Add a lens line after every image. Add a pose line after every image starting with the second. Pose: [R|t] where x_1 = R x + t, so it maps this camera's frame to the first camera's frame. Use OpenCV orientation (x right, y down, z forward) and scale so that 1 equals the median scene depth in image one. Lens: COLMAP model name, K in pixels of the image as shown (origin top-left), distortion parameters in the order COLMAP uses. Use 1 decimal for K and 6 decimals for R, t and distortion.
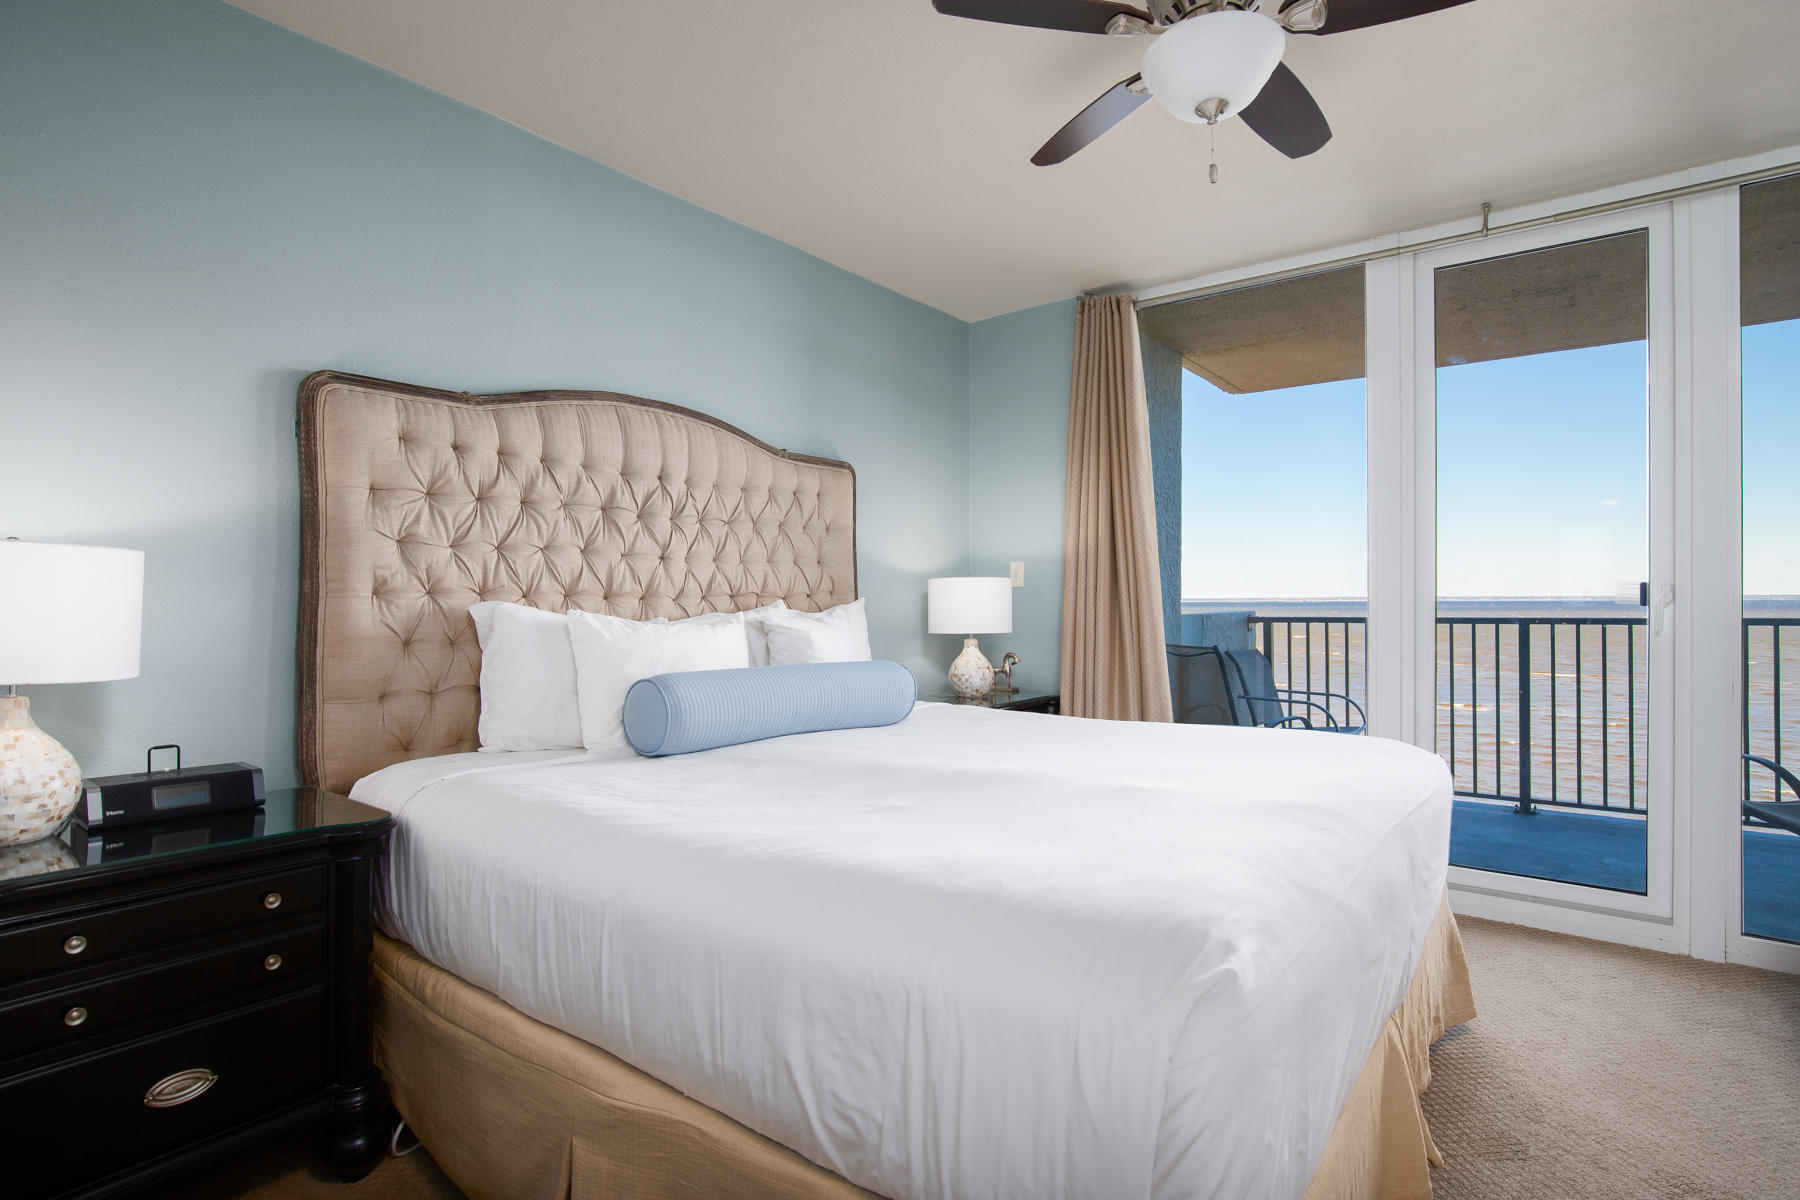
lens RADIAL K [[941.0, 0, 900.0], [0, 941.0, 600.0], [0, 0, 1]] dist [-0.000182, 0.000874]
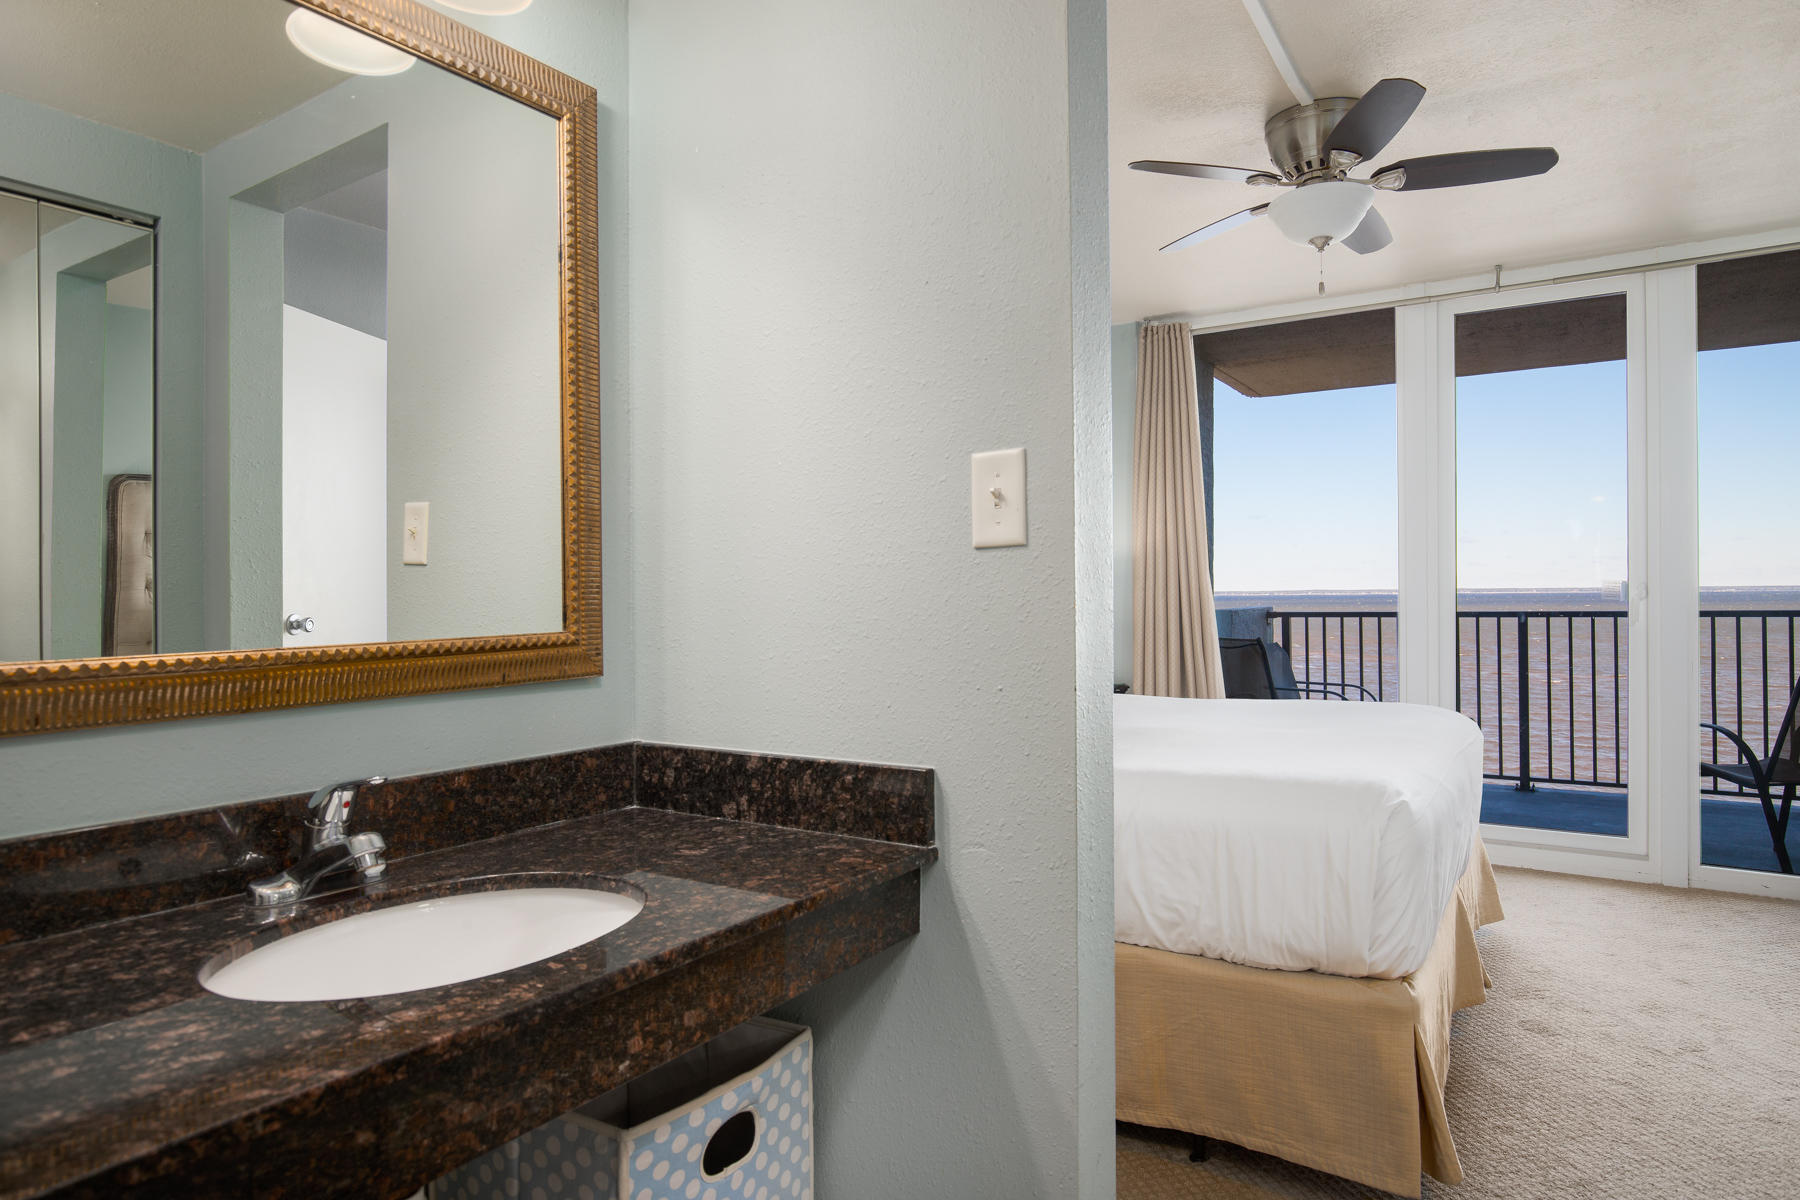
lens RADIAL K [[1052.3, 0, 912.9], [0, 1052.3, 593.9], [0, 0, 1]] dist [0.002678, -0.000176]
pose [[0.997539, -0.004003, 0.069999, -0.155263], [0.004069, 0.999991, -0.000790, -0.004142], [-0.069995, 0.001072, 0.997547, -0.204437]]
